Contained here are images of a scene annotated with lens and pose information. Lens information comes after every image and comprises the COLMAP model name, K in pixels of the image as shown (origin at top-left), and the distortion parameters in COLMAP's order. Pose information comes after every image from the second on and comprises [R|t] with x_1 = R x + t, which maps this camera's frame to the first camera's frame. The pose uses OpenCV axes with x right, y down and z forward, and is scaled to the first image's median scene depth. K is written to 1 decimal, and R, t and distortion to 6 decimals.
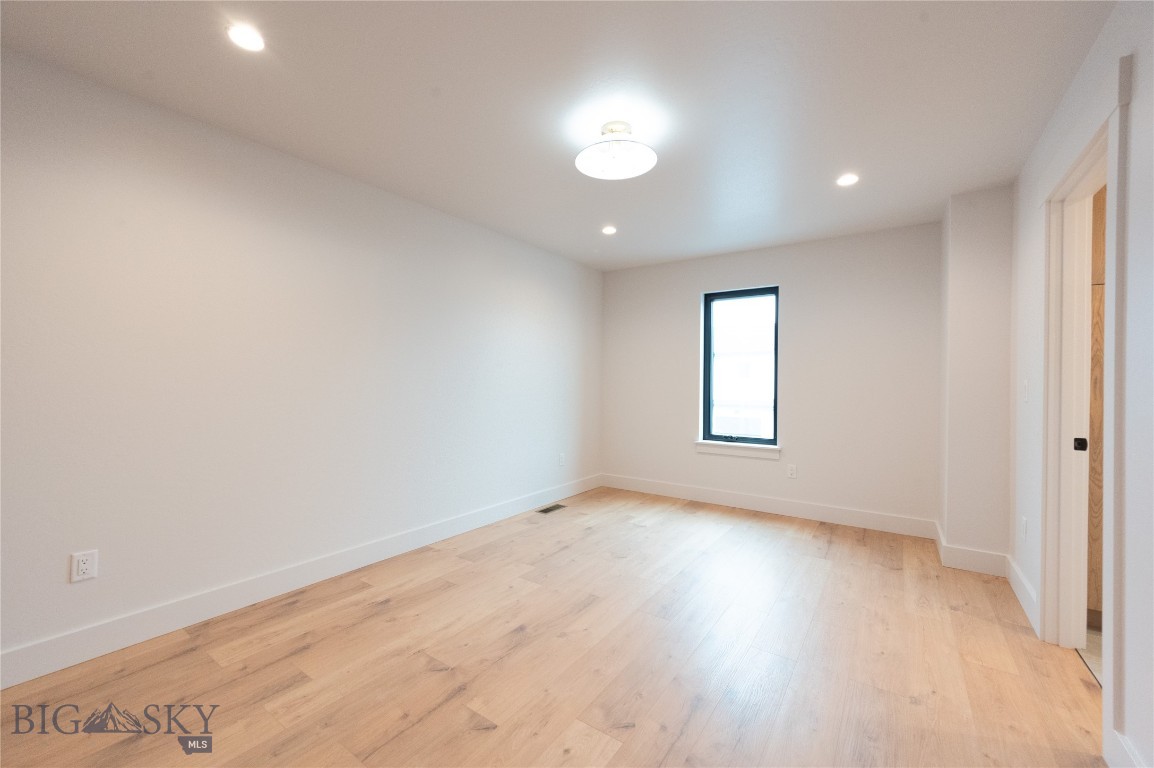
lens RADIAL K [[464.1, 0, 569.4], [0, 464.1, 388.5], [0, 0, 1]] dist [0.000249, 0.000671]
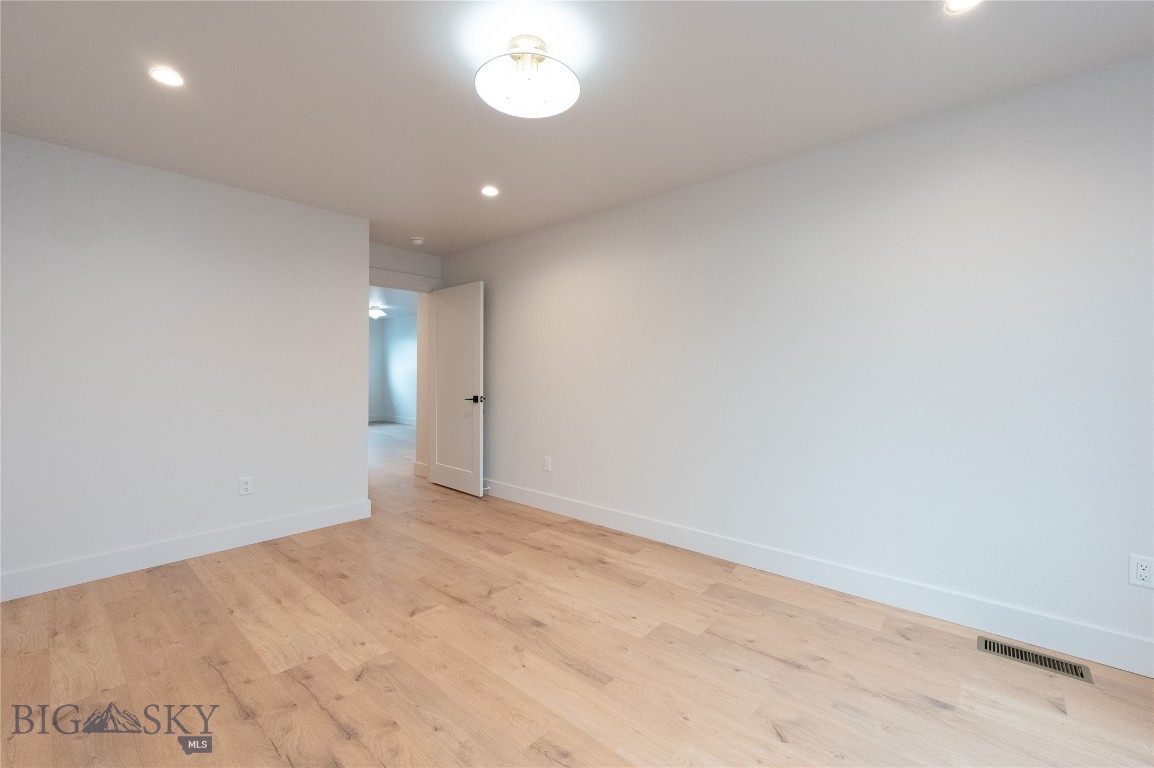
lens RADIAL K [[464.1, 0, 581.1], [0, 464.1, 377.1], [0, 0, 1]] dist [0.000249, 0.000671]
pose [[-0.087736, 0.004047, -0.996136, 0.827828], [-0.015968, 0.999858, 0.005469, -0.013209], [0.996016, 0.016386, -0.087658, 1.116345]]
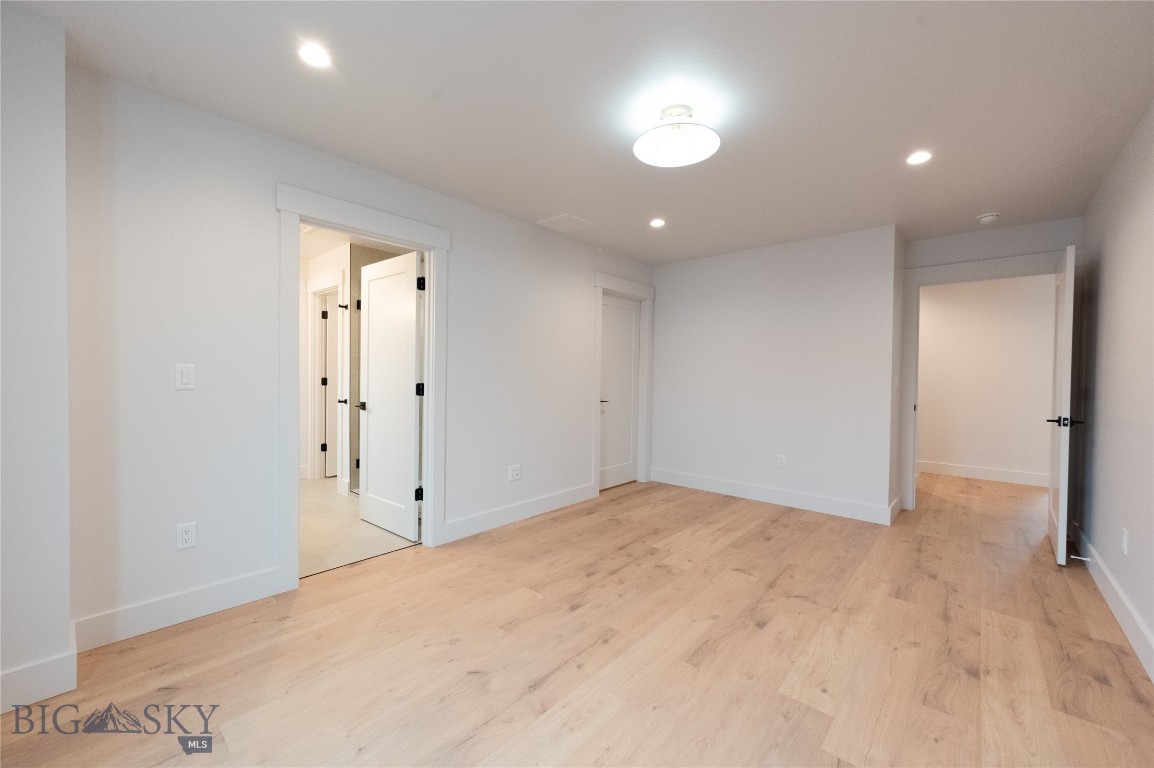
lens RADIAL K [[464.1, 0, 583.4], [0, 464.1, 377.8], [0, 0, 1]] dist [0.000249, 0.000671]
pose [[-0.996467, -0.020351, 0.081478, 0.194079], [-0.018783, 0.999624, 0.019965, -0.023081], [-0.081854, 0.018364, -0.996475, 1.922963]]
